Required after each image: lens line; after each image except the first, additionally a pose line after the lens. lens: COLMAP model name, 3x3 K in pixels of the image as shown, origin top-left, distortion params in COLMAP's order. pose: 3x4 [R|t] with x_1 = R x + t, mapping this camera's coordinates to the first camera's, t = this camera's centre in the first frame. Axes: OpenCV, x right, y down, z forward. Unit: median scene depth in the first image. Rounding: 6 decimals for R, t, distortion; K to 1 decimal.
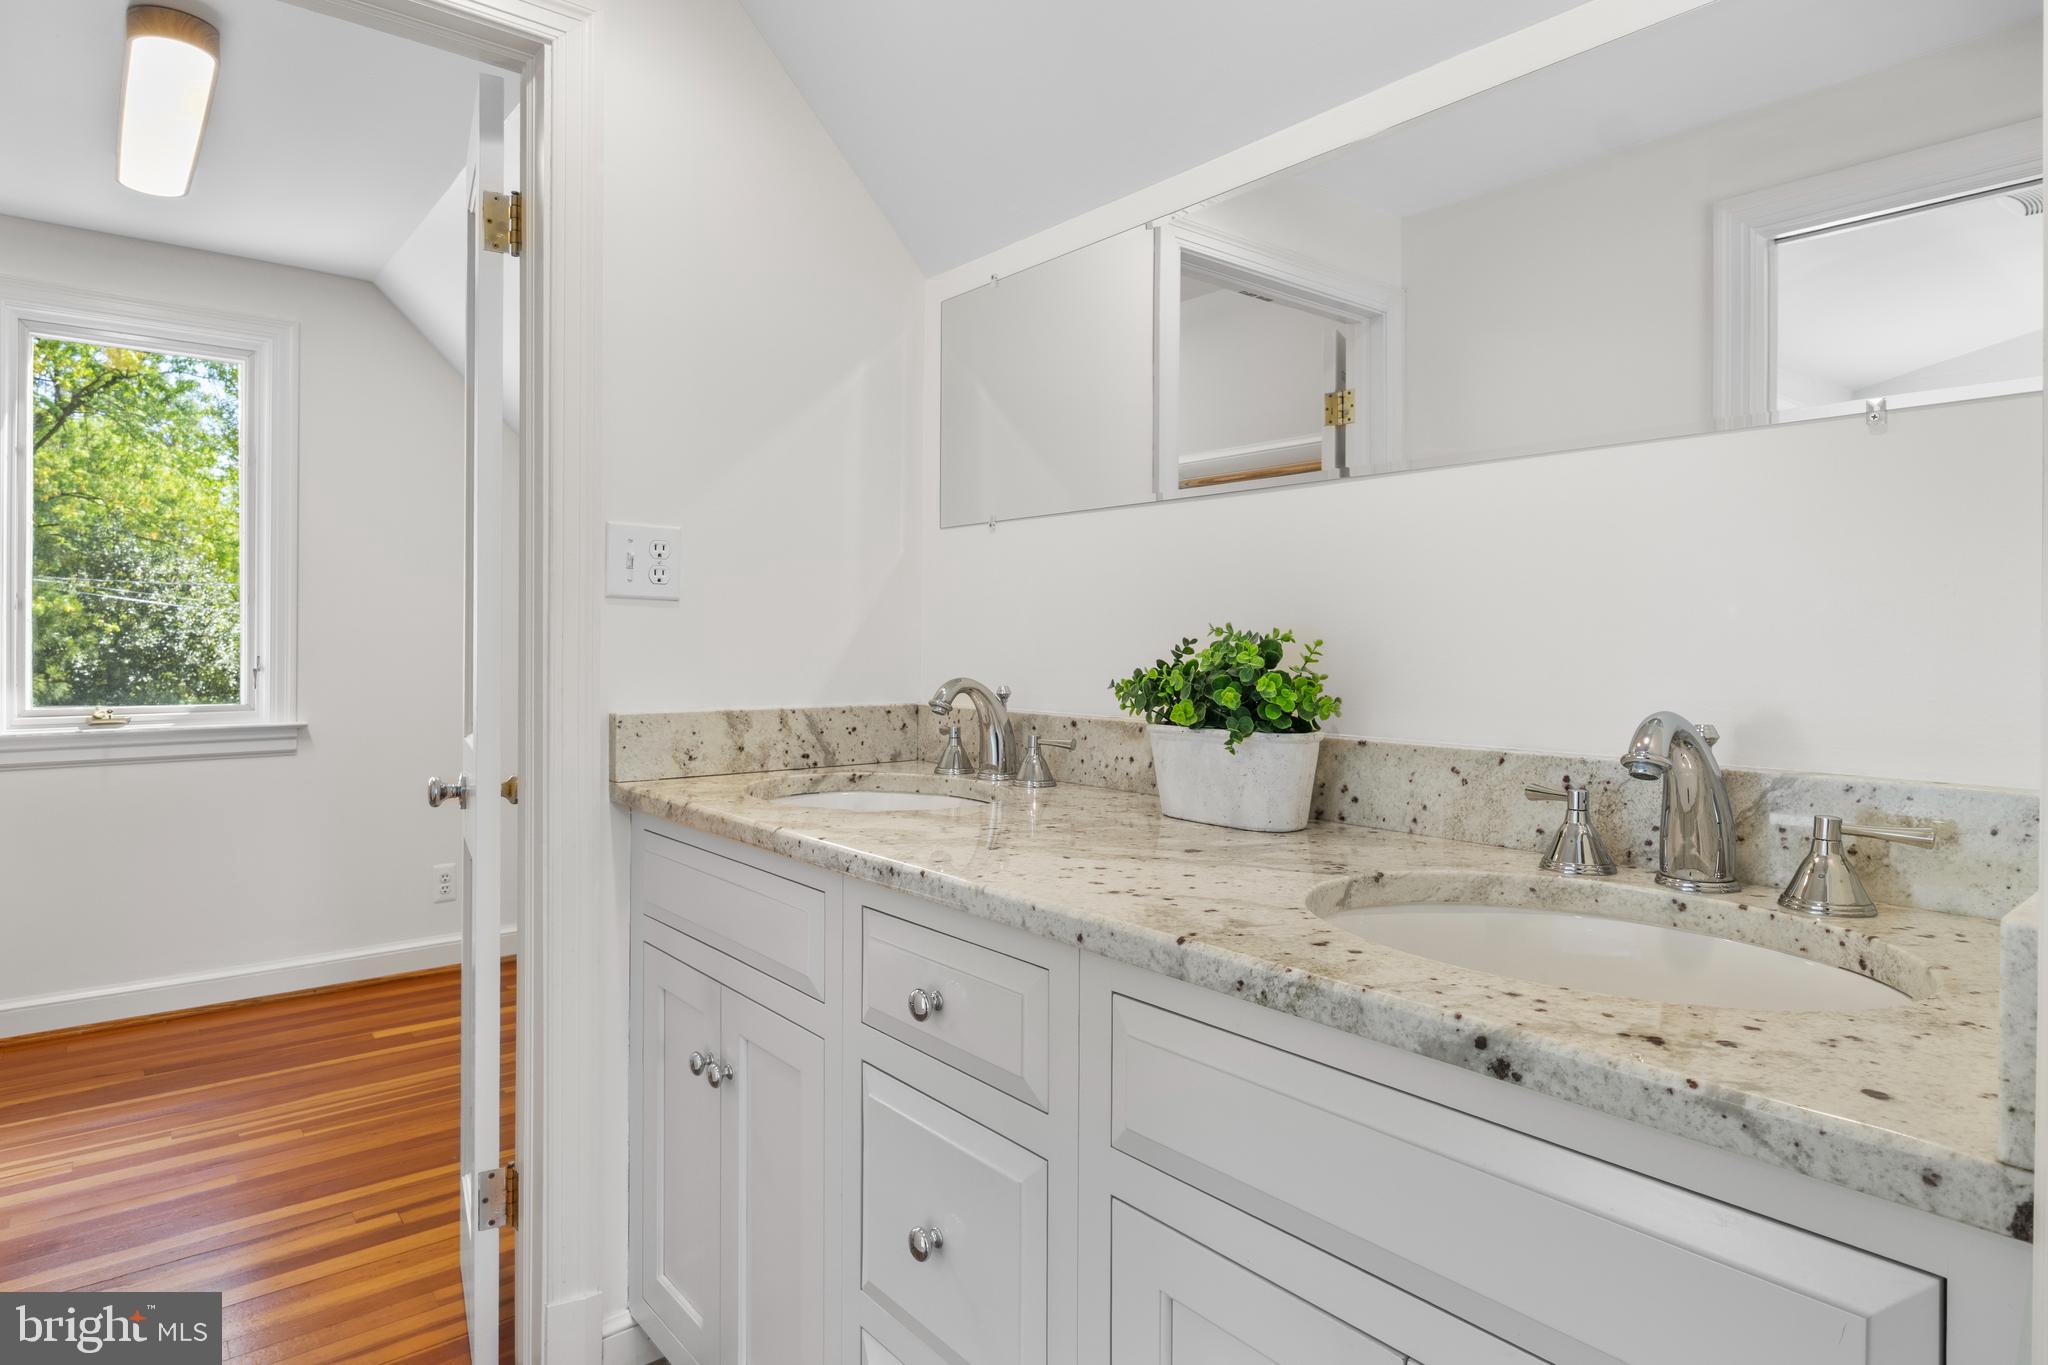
lens RADIAL K [[1141.5, 0, 1022.3], [0, 1141.5, 639.4], [0, 0, 1]] dist [0.001192, 0.000206]
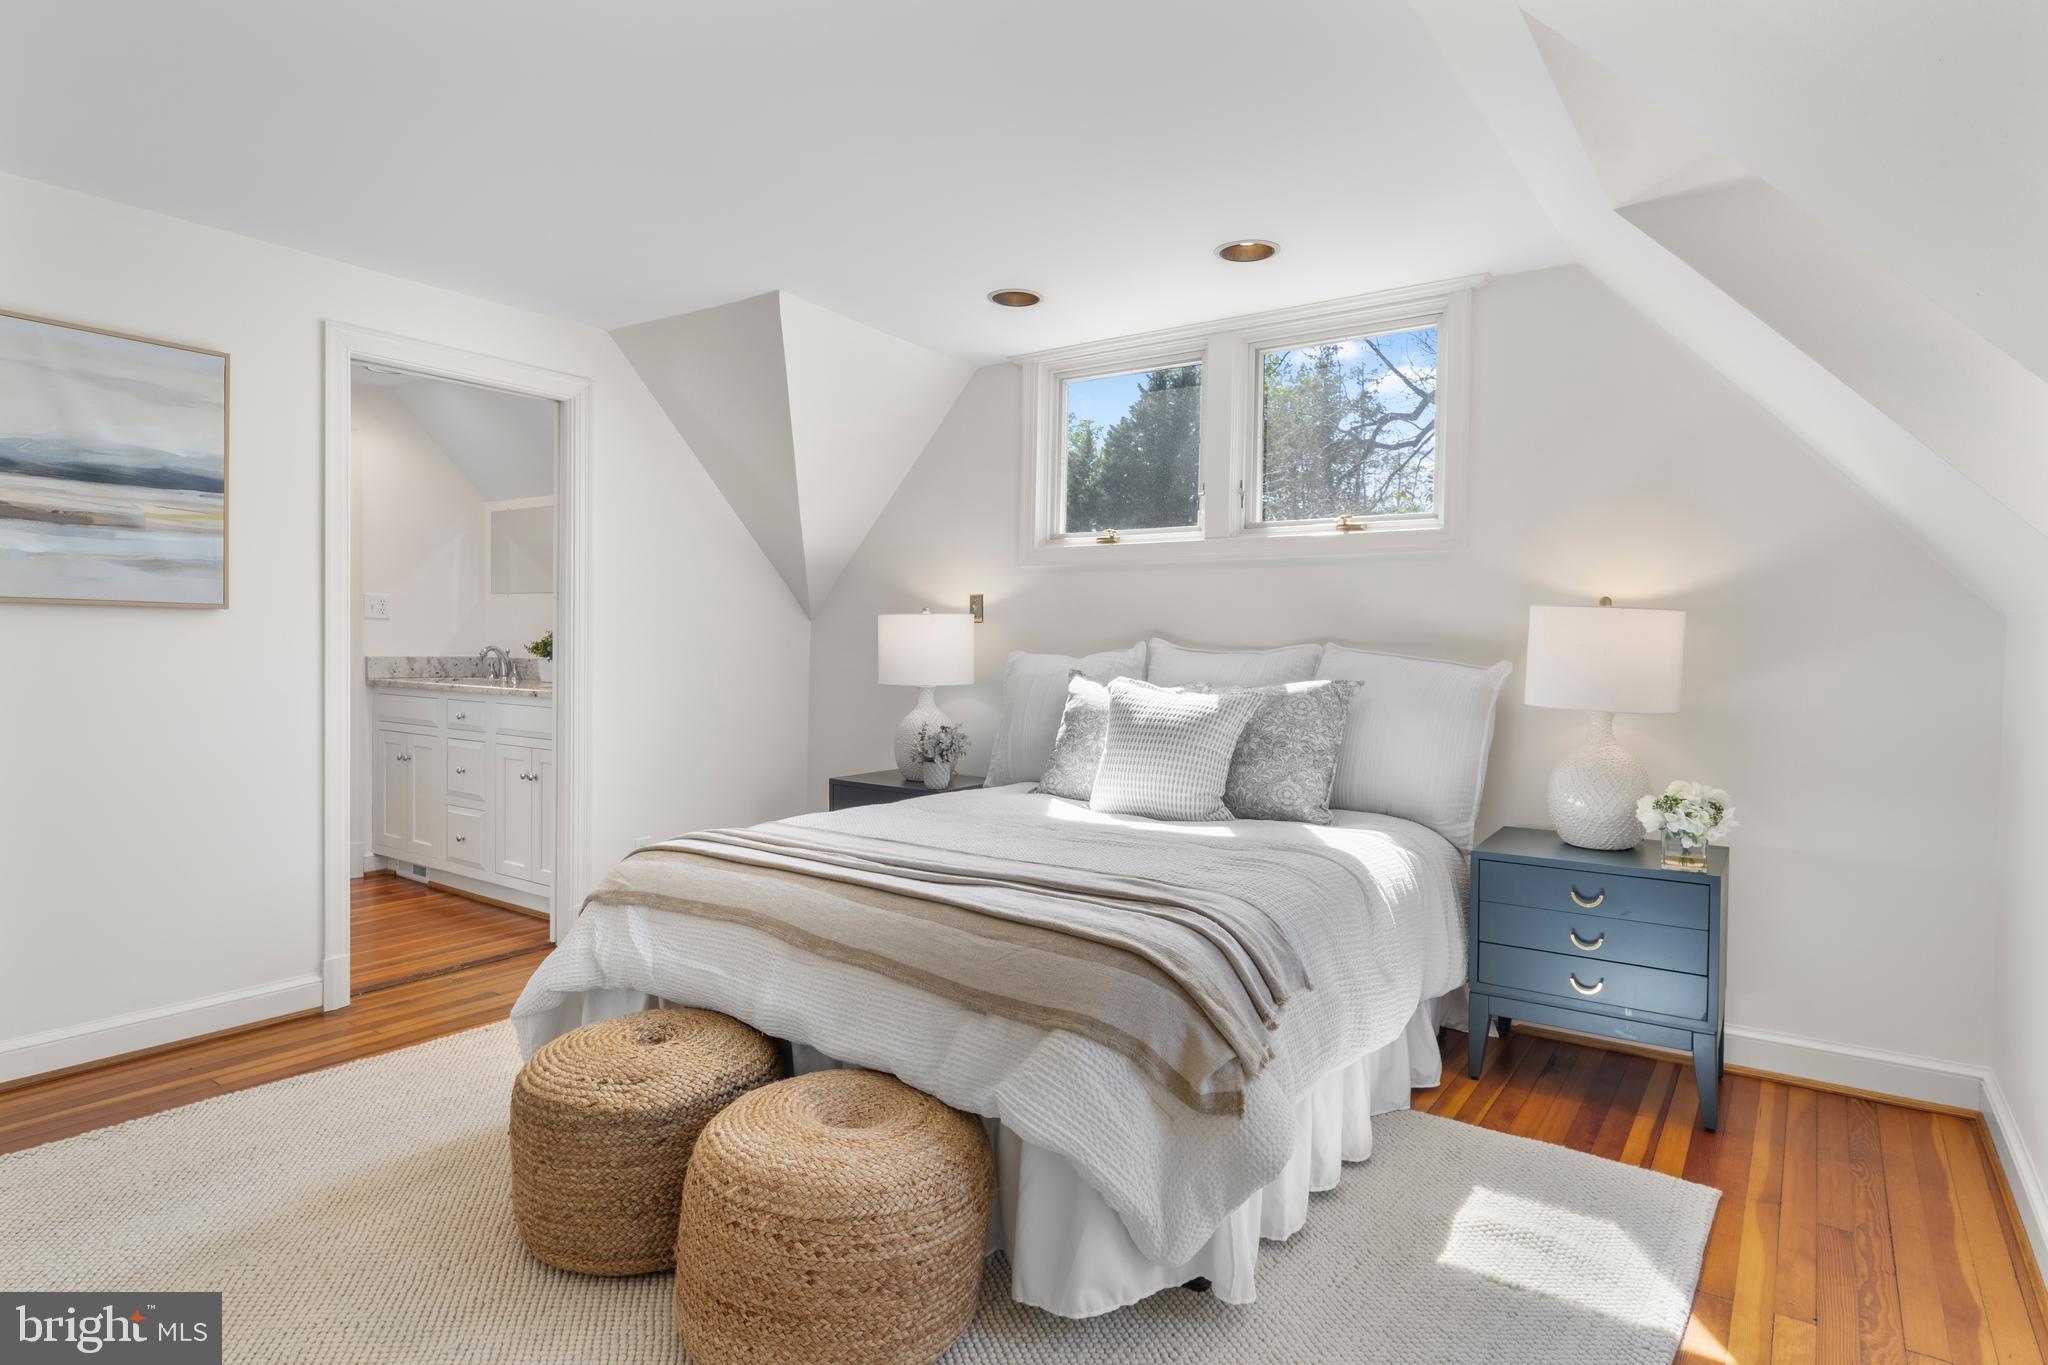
lens RADIAL K [[1102.2, 0, 1029.1], [0, 1102.2, 665.6], [0, 0, 1]] dist [-0.001809, -0.000094]
pose [[0.965230, 0.005244, 0.261350, 0.558761], [-0.011005, 0.999727, 0.020587, 0.009216], [-0.261171, -0.022747, 0.965024, -2.209612]]
